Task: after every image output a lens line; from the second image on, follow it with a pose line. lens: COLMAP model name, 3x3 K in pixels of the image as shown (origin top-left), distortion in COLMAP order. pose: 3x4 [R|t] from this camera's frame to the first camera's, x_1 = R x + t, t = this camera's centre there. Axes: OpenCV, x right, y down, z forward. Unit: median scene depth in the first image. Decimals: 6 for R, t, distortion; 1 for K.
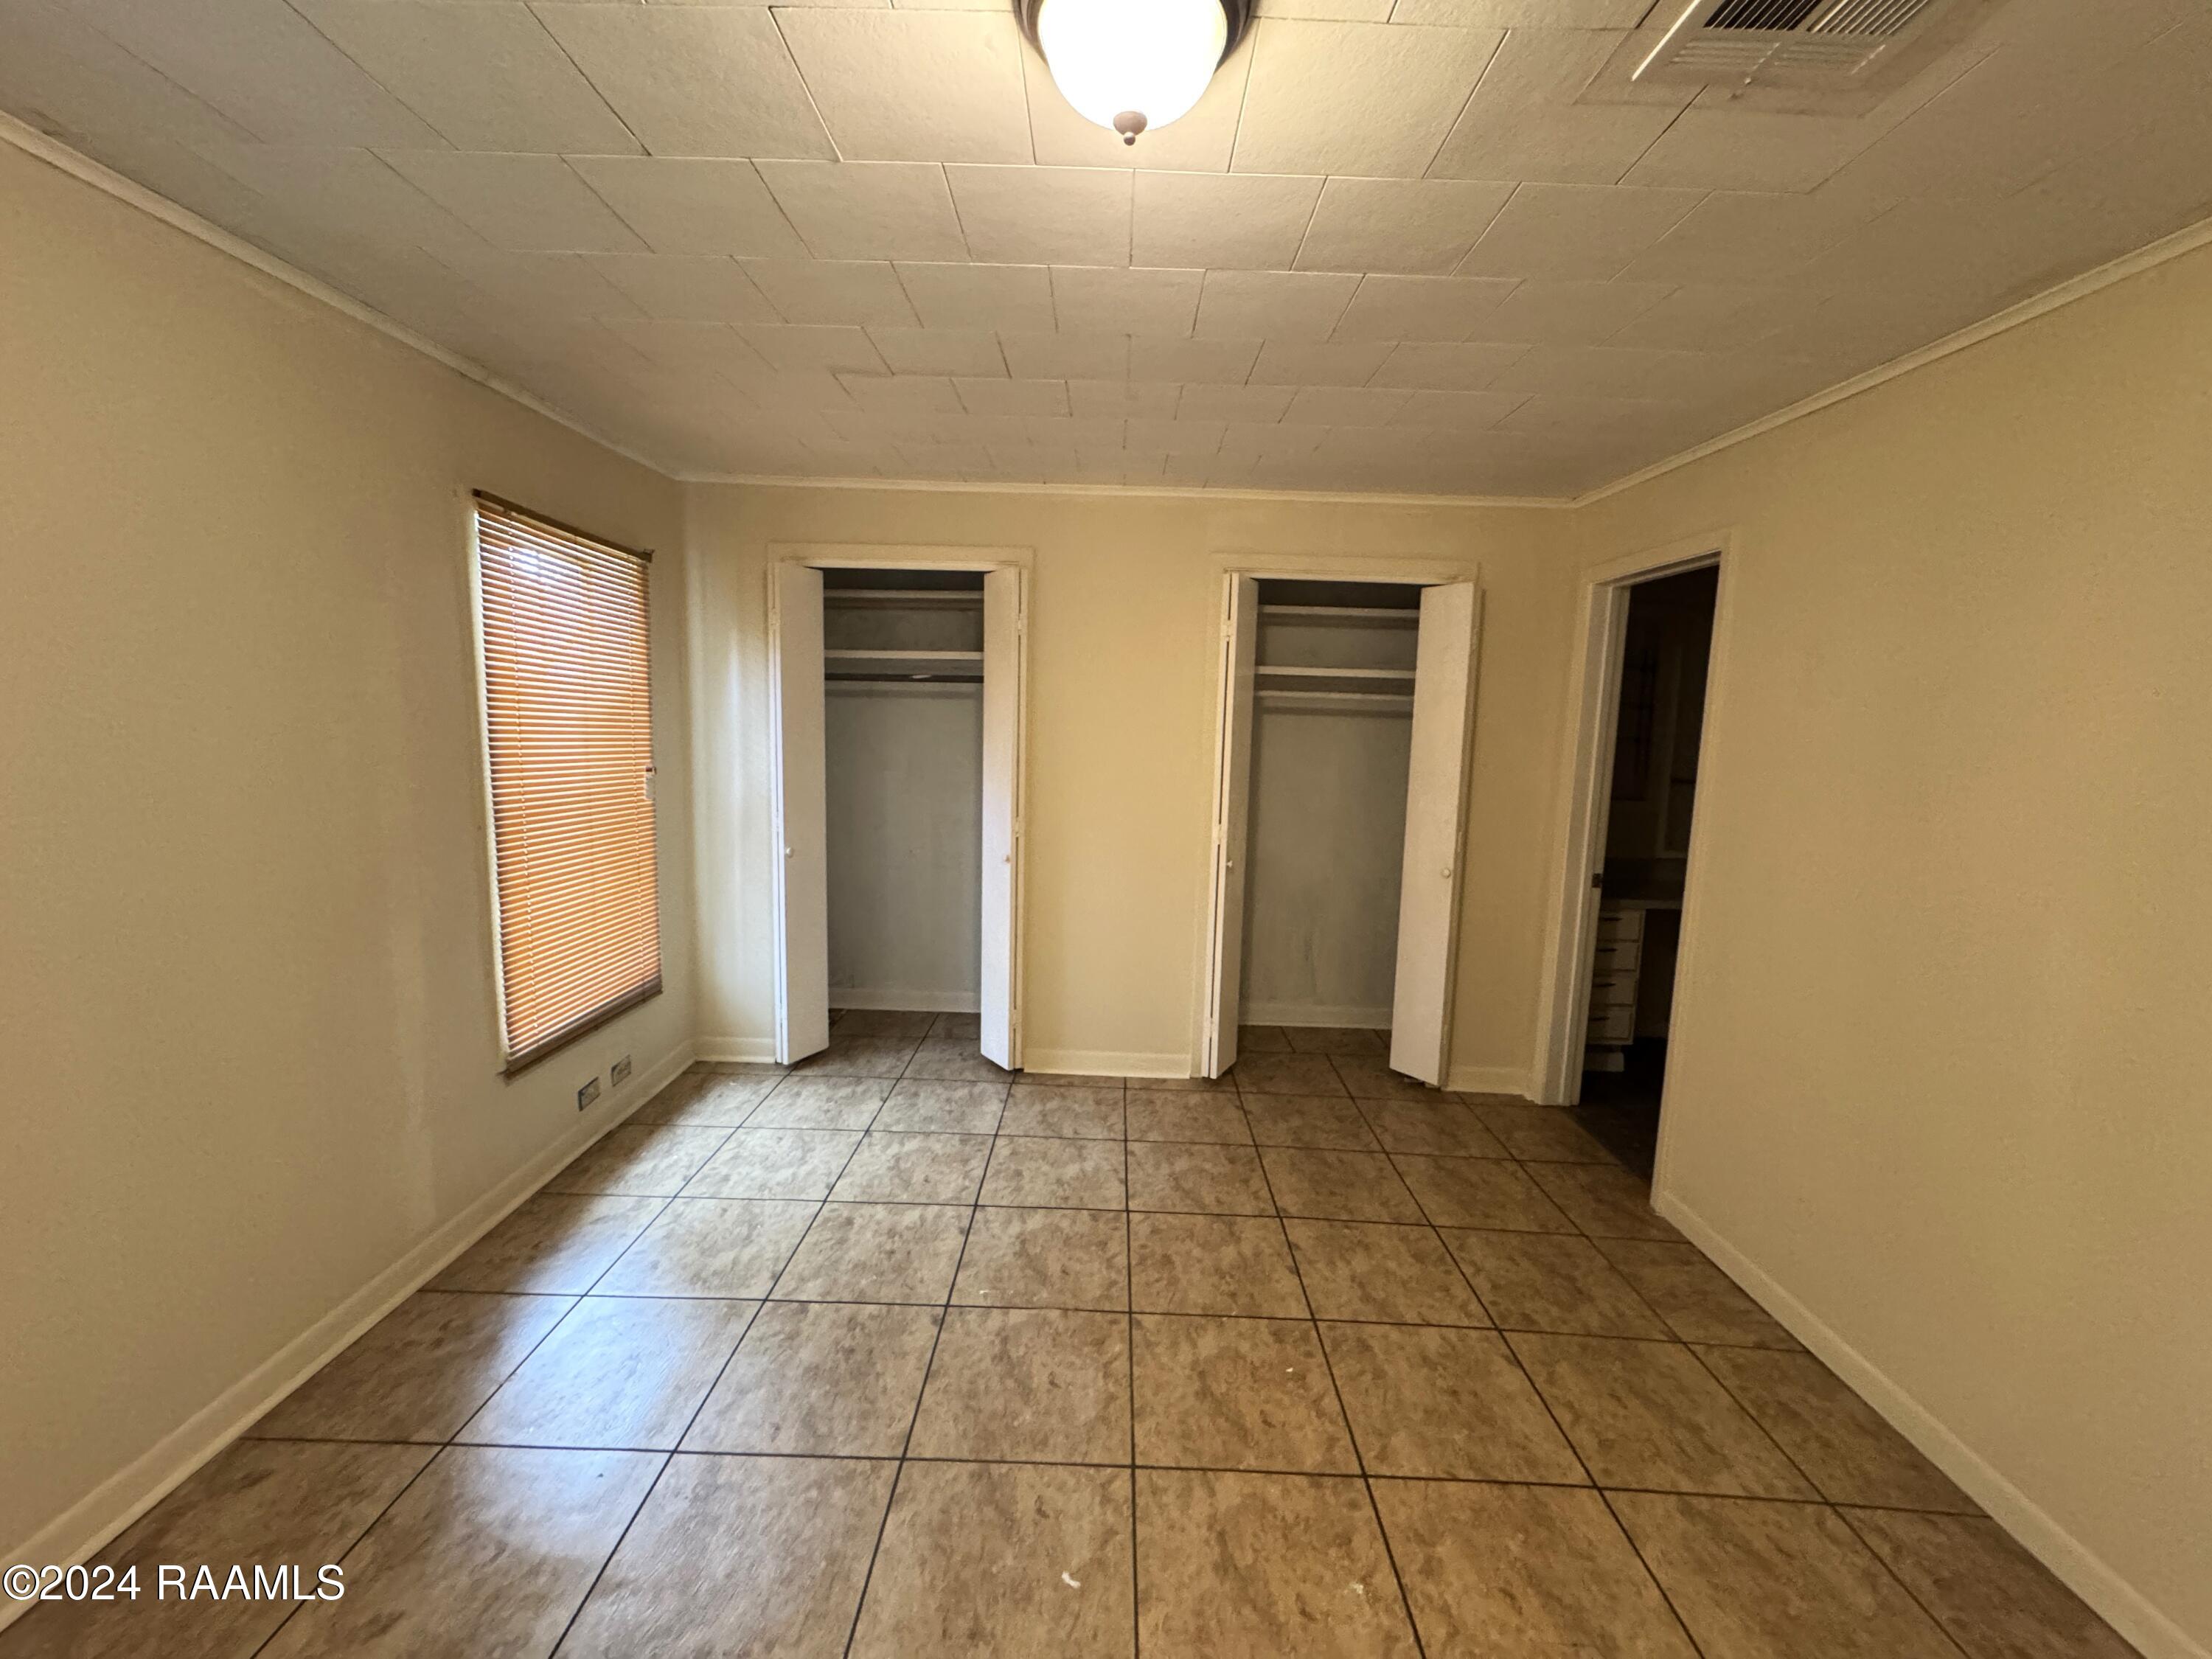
lens RADIAL K [[877.4, 0, 1089.1], [0, 877.4, 822.6], [0, 0, 1]] dist [-0.005633, 0.000627]
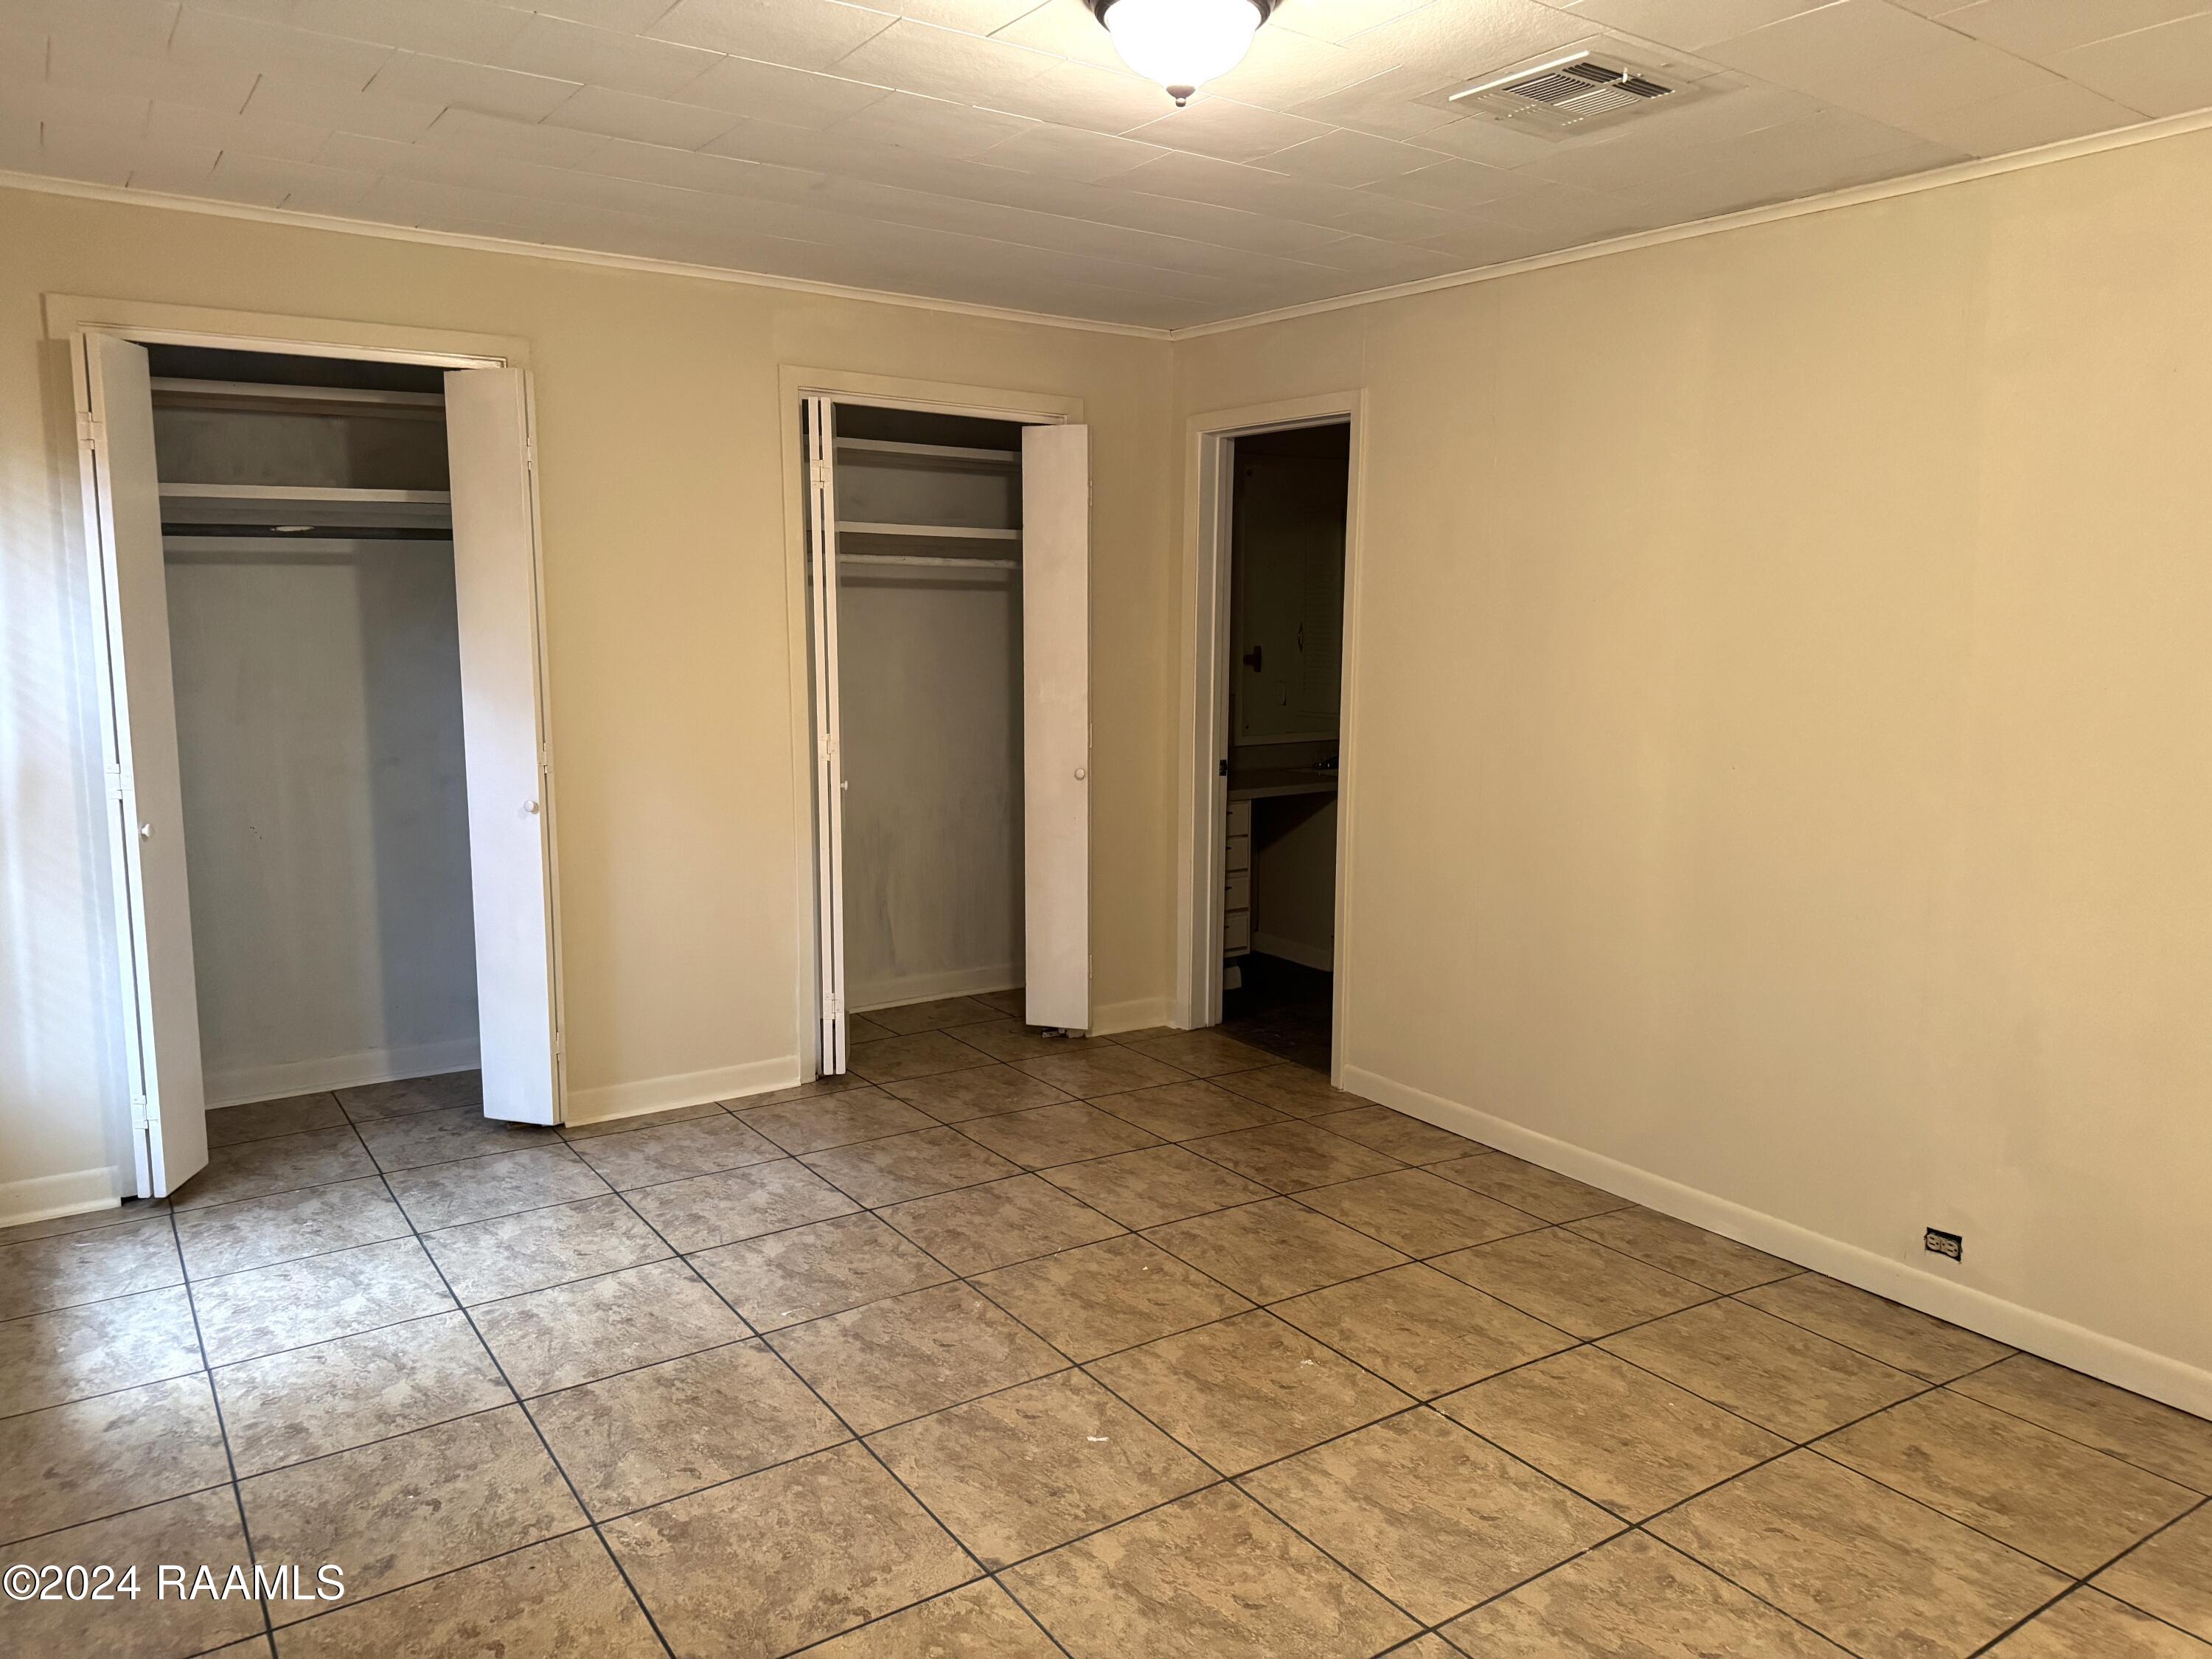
lens RADIAL K [[1554.6, 0, 1061.0], [0, 1554.6, 800.9], [0, 0, 1]] dist [0.064641, -0.086588]
pose [[0.823650, -0.092112, 0.559568, -0.568160], [0.084755, 0.995633, 0.039139, 0.031853], [-0.560729, 0.015190, 0.827860, -0.277359]]
